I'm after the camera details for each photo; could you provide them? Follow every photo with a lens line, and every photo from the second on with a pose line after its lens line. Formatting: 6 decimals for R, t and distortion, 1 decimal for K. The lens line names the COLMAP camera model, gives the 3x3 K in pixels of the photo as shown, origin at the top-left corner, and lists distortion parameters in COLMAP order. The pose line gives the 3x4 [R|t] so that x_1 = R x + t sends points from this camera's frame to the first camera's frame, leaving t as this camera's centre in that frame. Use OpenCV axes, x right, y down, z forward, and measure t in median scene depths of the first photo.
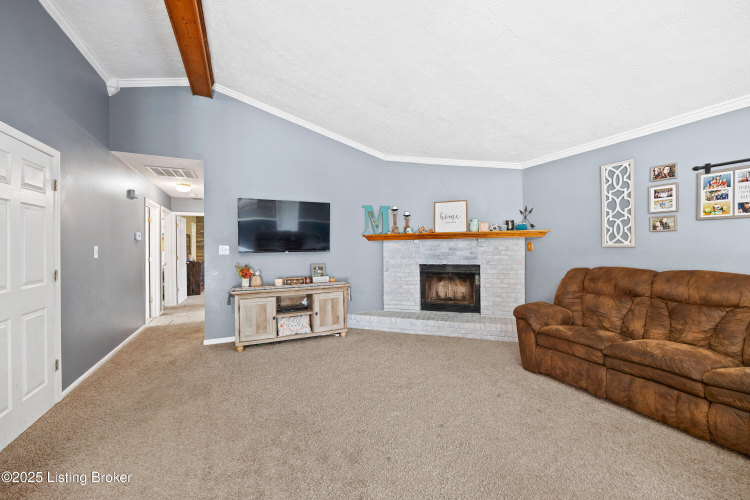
lens RADIAL K [[291.0, 0, 380.8], [0, 291.0, 245.9], [0, 0, 1]] dist [0.000178, -0.000886]
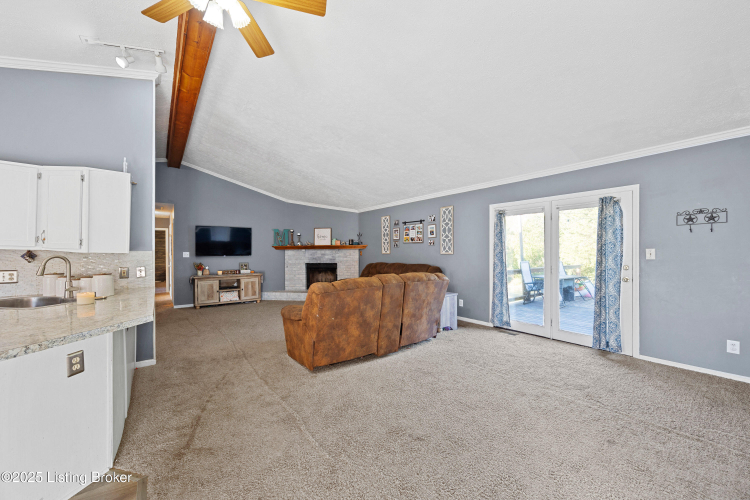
lens RADIAL K [[291.0, 0, 376.7], [0, 291.0, 251.7], [0, 0, 1]] dist [0.000178, -0.000886]
pose [[0.979454, 0.006689, 0.201556, 0.222742], [-0.005627, 0.999967, -0.005844, 0.001080], [-0.201588, 0.004590, 0.979460, -0.913410]]
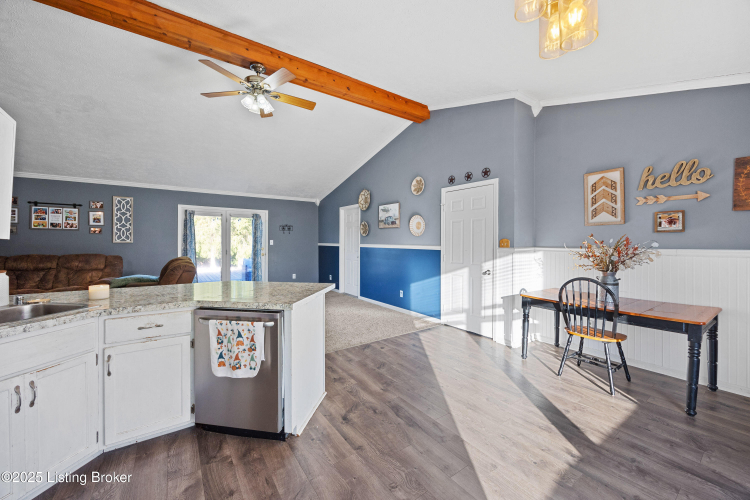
lens RADIAL K [[291.0, 0, 375.9], [0, 291.0, 246.1], [0, 0, 1]] dist [0.000178, -0.000886]
pose [[-0.167534, -0.005611, 0.985850, -0.776864], [0.001716, 0.999981, 0.005983, 0.011764], [-0.985865, 0.002694, -0.167521, -0.609134]]
